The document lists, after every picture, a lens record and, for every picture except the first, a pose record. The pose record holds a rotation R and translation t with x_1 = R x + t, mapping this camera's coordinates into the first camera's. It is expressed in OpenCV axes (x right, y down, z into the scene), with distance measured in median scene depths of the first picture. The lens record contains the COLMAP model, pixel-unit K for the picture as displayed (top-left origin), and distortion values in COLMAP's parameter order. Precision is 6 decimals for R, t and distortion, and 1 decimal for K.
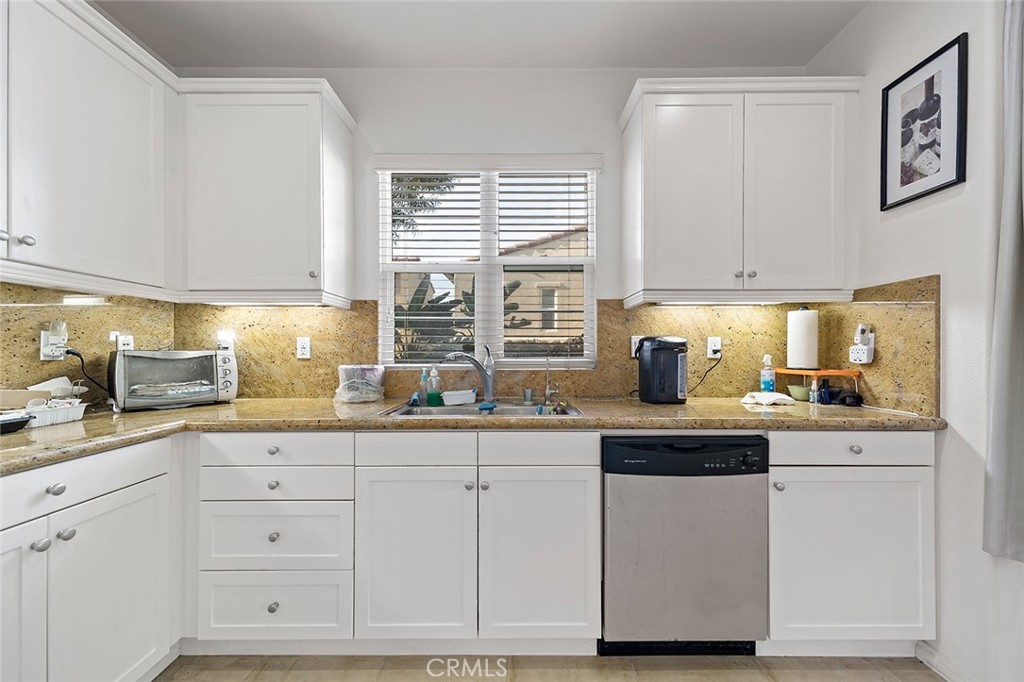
lens RADIAL K [[366.7, 0, 512.3], [0, 366.7, 350.9], [0, 0, 1]] dist [0.009006, -0.000057]
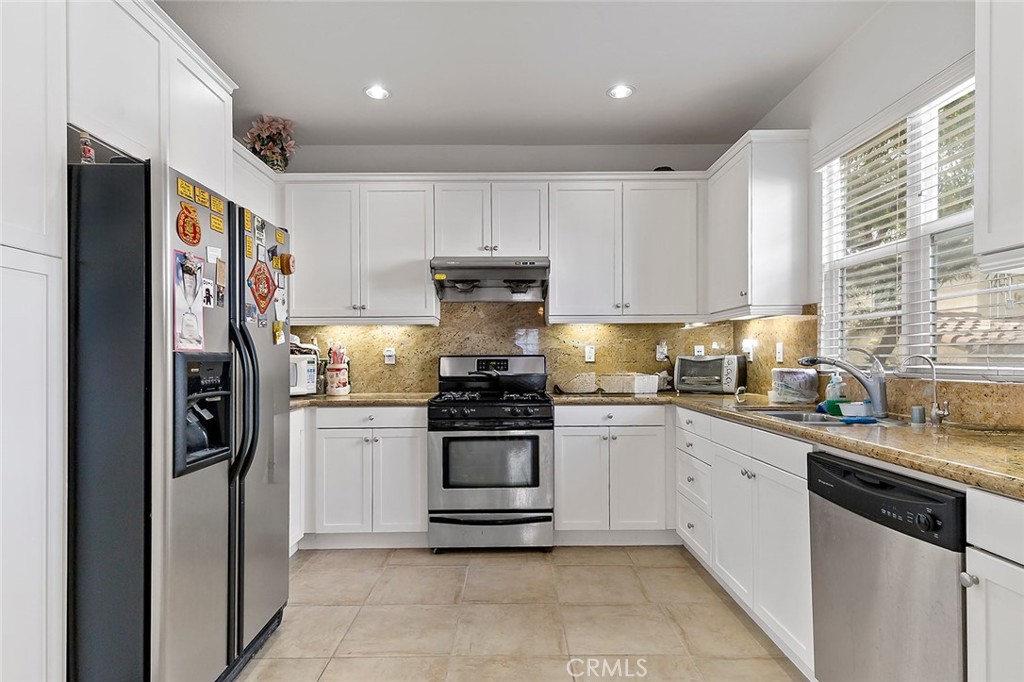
lens RADIAL K [[553.1, 0, 513.1], [0, 553.1, 344.2], [0, 0, 1]] dist [0.024163, -0.000652]
pose [[0.017282, -0.023059, -0.999585, 1.438544], [0.009905, 0.999689, -0.022890, -0.002971], [0.999802, -0.009506, 0.017505, 0.214326]]
